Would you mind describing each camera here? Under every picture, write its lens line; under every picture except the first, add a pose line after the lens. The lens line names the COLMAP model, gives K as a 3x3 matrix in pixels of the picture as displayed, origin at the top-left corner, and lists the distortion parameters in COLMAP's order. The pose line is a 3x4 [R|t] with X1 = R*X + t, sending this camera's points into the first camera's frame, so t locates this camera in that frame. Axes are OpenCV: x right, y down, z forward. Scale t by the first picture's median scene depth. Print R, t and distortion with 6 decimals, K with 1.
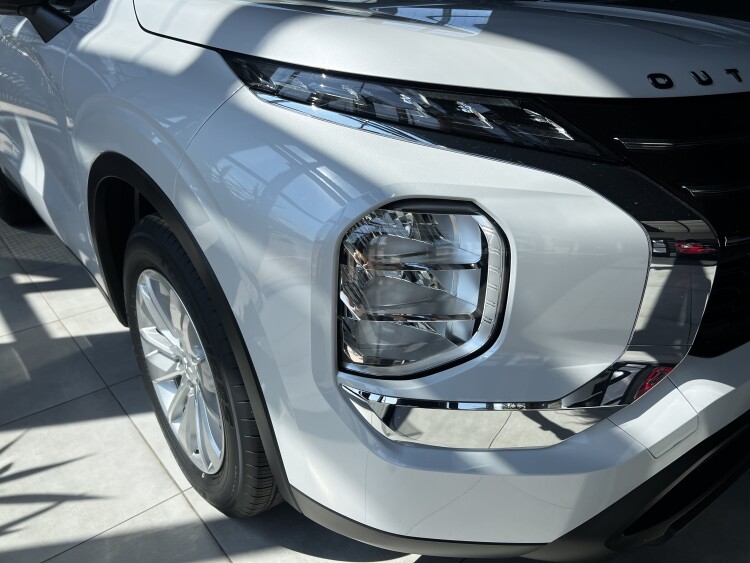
lens RADIAL K [[575.8, 0, 375.0], [0, 575.8, 281.5], [0, 0, 1]] dist [0.004735, 0.000707]
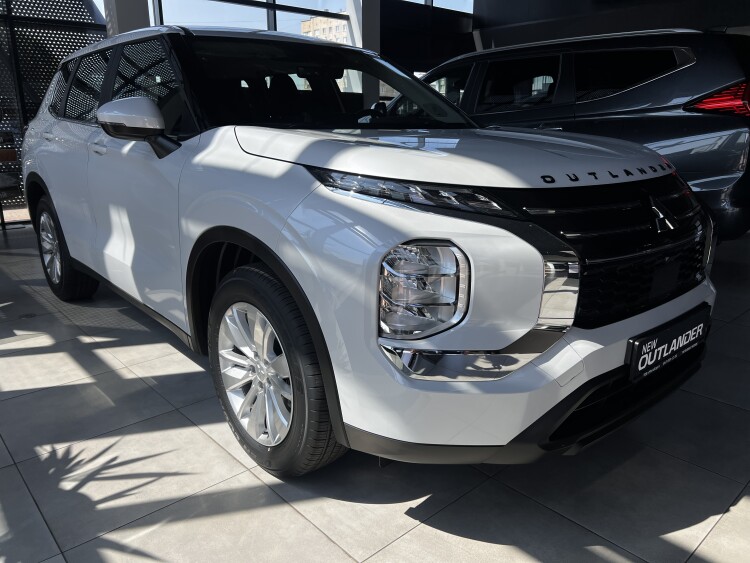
lens RADIAL K [[574.2, 0, 376.0], [0, 574.2, 270.3], [0, 0, 1]] dist [-0.000373, -0.009240]
pose [[0.999317, -0.014269, 0.034090, -0.108464], [0.020259, 0.983012, -0.182421, 0.231917], [-0.030908, 0.182987, 0.982629, -0.648461]]
